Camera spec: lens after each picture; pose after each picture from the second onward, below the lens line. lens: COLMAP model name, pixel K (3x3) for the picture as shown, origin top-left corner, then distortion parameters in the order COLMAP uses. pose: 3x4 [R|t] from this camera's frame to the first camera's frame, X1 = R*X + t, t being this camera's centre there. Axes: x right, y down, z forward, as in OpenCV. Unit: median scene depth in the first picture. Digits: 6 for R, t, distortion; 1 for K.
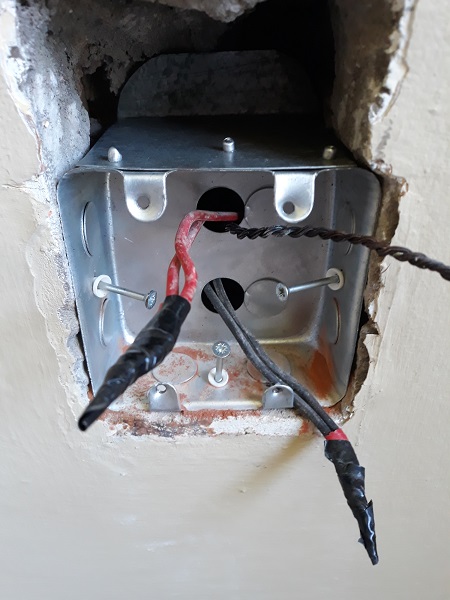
lens RADIAL K [[520.7, 0, 225.0], [0, 520.7, 300.0], [0, 0, 1]] dist [0.061523, -0.130724]
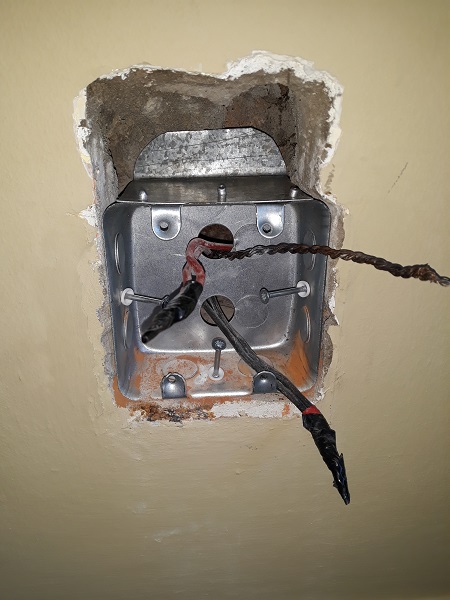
lens RADIAL K [[520.7, 0, 225.0], [0, 520.7, 300.0], [0, 0, 1]] dist [0.061523, -0.130724]
pose [[0.998454, -0.021067, 0.051438, -0.057863], [0.029157, 0.986364, -0.161973, 0.197360], [-0.047324, 0.163222, 0.985454, -0.290952]]
